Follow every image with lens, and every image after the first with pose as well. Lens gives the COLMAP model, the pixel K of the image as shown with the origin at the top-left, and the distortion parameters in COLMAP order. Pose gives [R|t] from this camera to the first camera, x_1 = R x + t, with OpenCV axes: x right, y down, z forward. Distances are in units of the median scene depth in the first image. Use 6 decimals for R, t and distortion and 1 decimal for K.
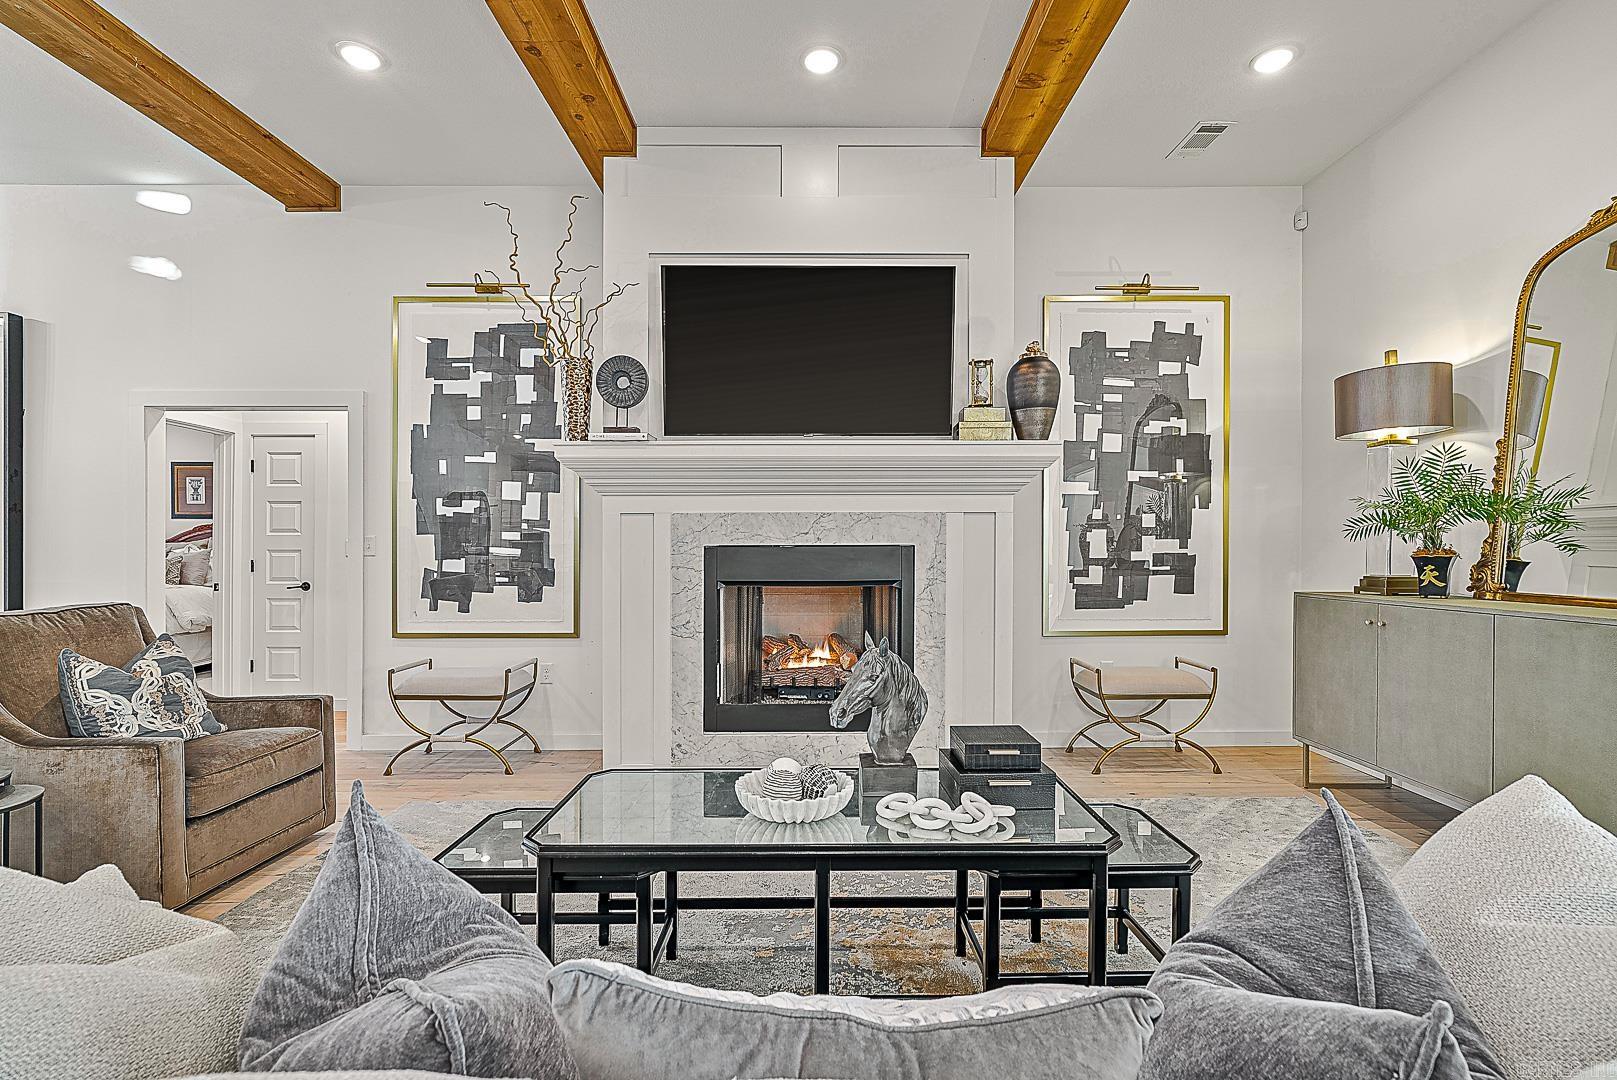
lens RADIAL K [[746.5, 0, 823.8], [0, 746.5, 553.8], [0, 0, 1]] dist [-0.007148, 0.003476]
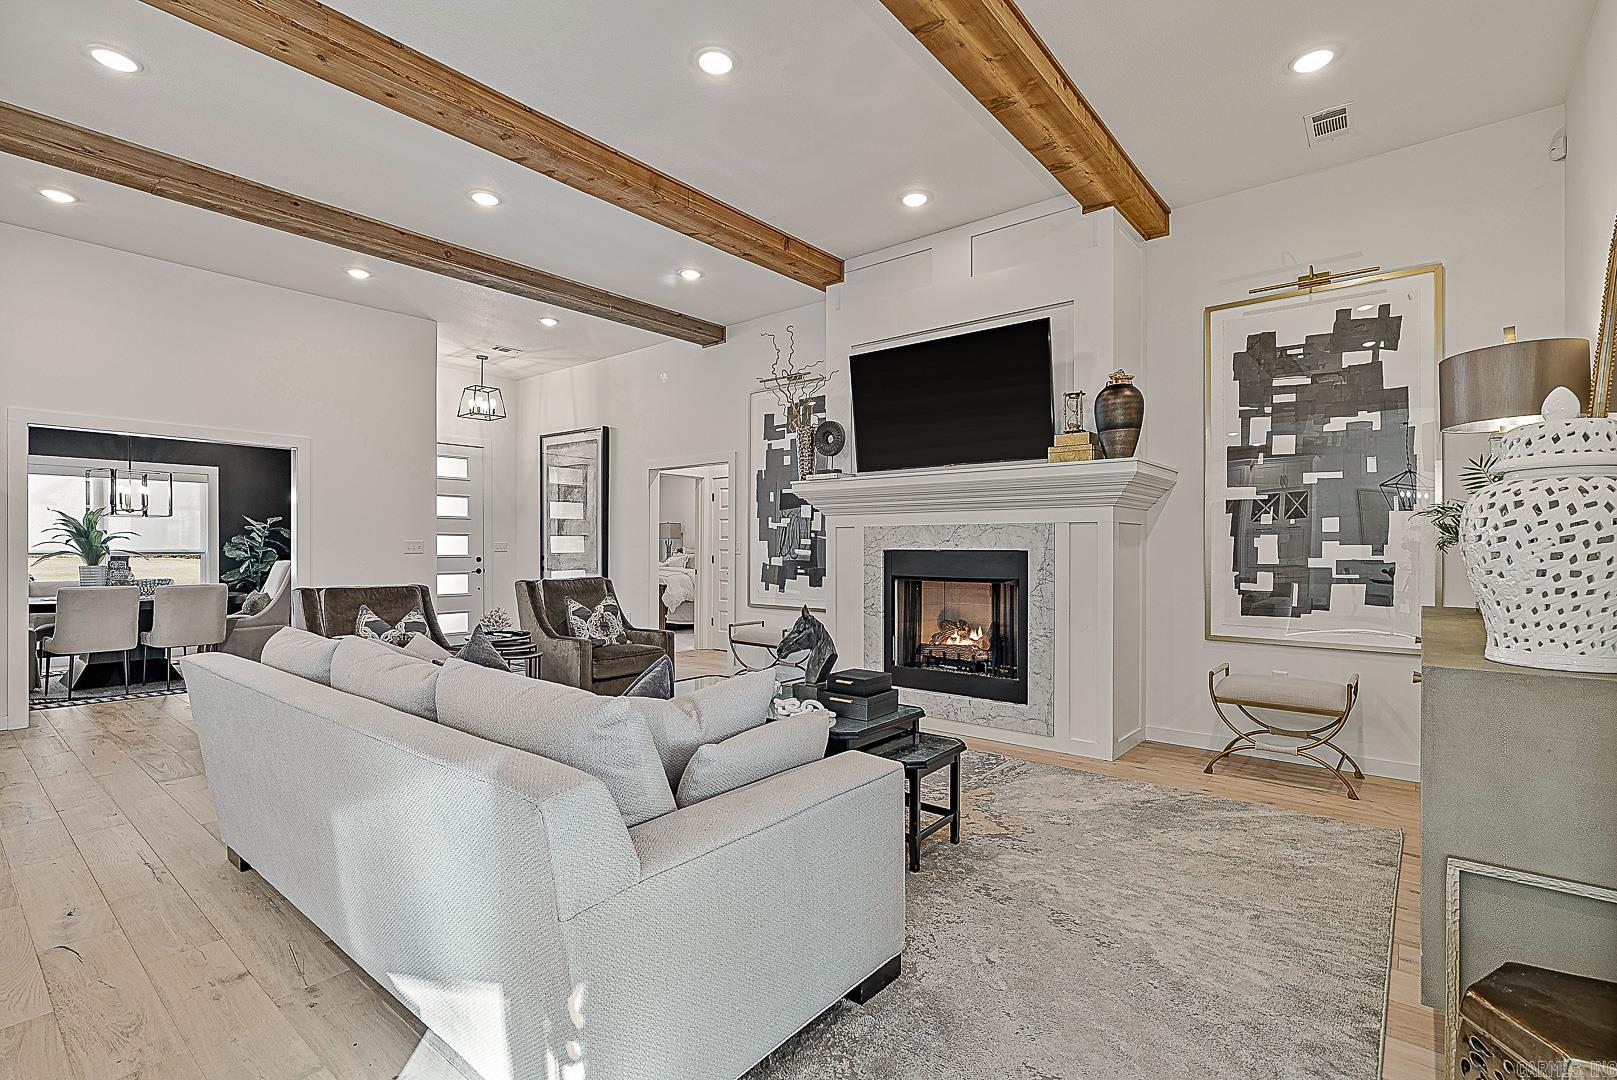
lens RADIAL K [[746.5, 0, 812.2], [0, 746.5, 541.0], [0, 0, 1]] dist [-0.007148, 0.003476]
pose [[0.768865, -0.000928, -0.639411, 0.539064], [-0.007317, 0.999921, -0.010250, -0.010169], [0.639370, 0.012559, 0.768797, -0.130108]]
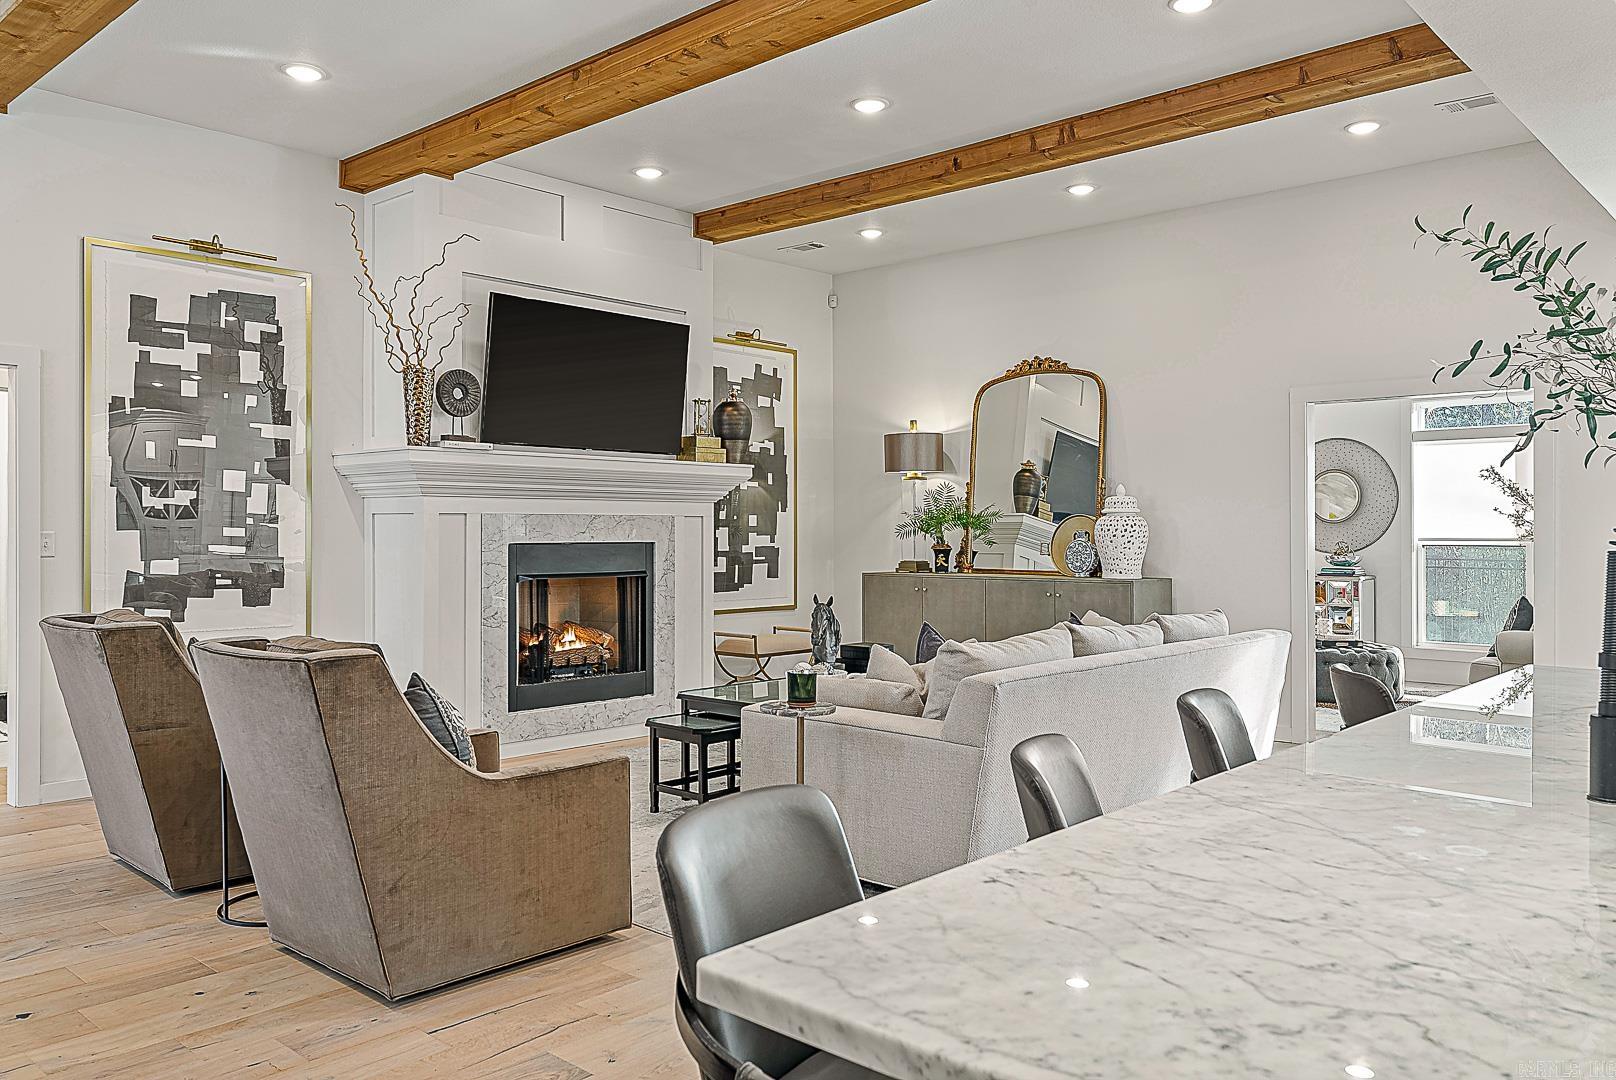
lens RADIAL K [[1206.9, 0, 827.9], [0, 1206.9, 533.6], [0, 0, 1]] dist [-0.009701, 0.012470]
pose [[0.673382, 0.000805, 0.739294, -1.002386], [0.002517, 0.999991, -0.003382, -0.015741], [-0.739290, 0.004138, 0.673374, -0.477599]]
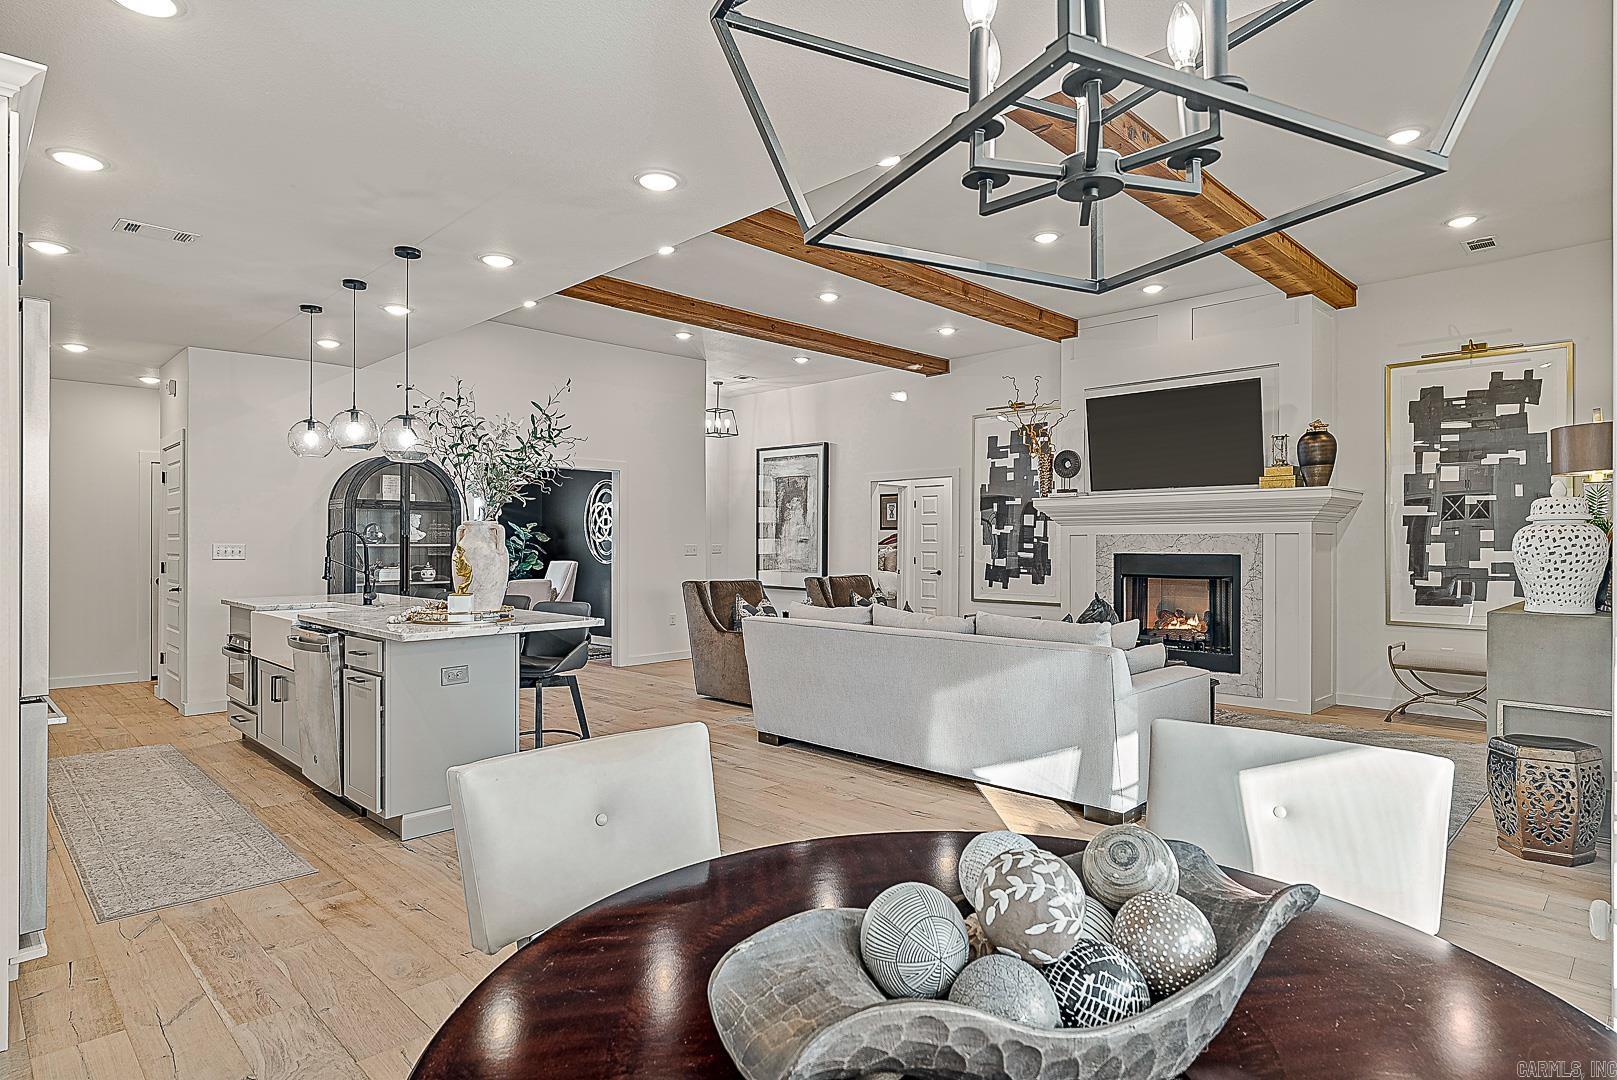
lens RADIAL K [[886.0, 0, 816.2], [0, 886.0, 538.0], [0, 0, 1]] dist [0.005576, 0.000804]
pose [[0.706016, -0.001565, -0.708194, 0.700181], [-0.007690, 0.999922, -0.009876, -0.018165], [0.708154, 0.012419, 0.705949, -0.817684]]
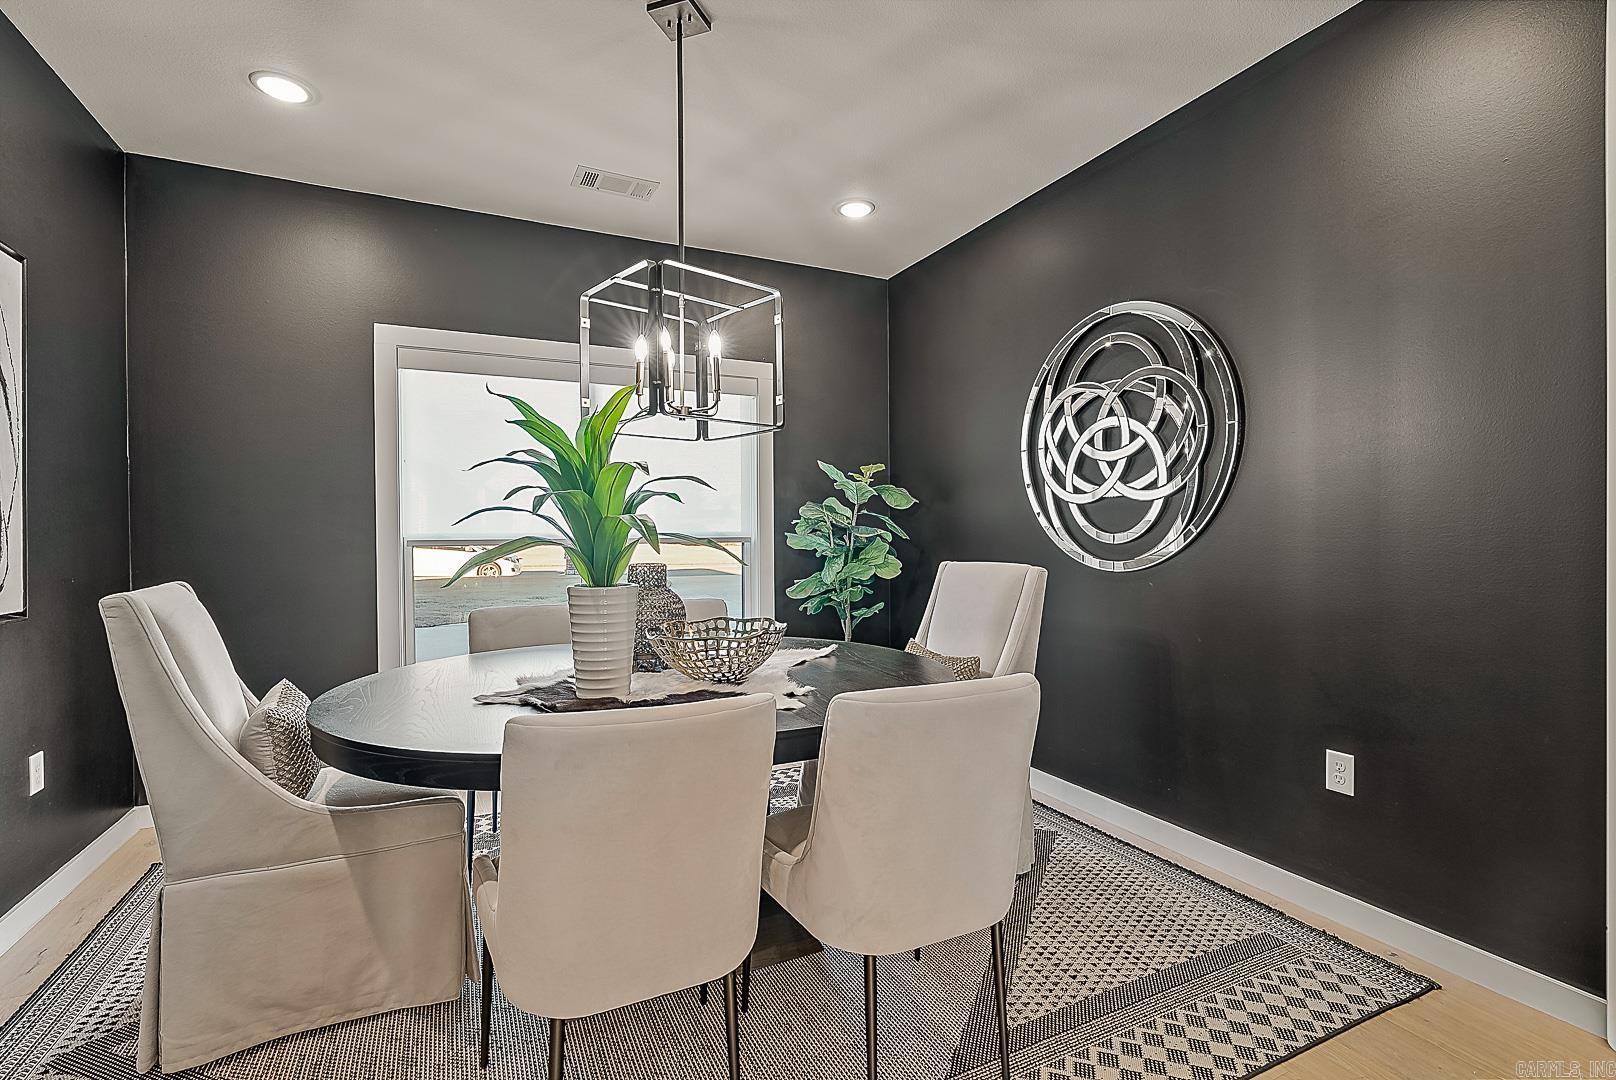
lens RADIAL K [[746.0, 0, 806.0], [0, 746.0, 532.9], [0, 0, 1]] dist [-0.007148, 0.003476]
pose [[0.409126, 0.008948, -0.912434, -1.006763], [-0.010644, 0.999931, 0.005034, -0.001230], [0.912416, 0.007653, 0.409193, 0.017822]]
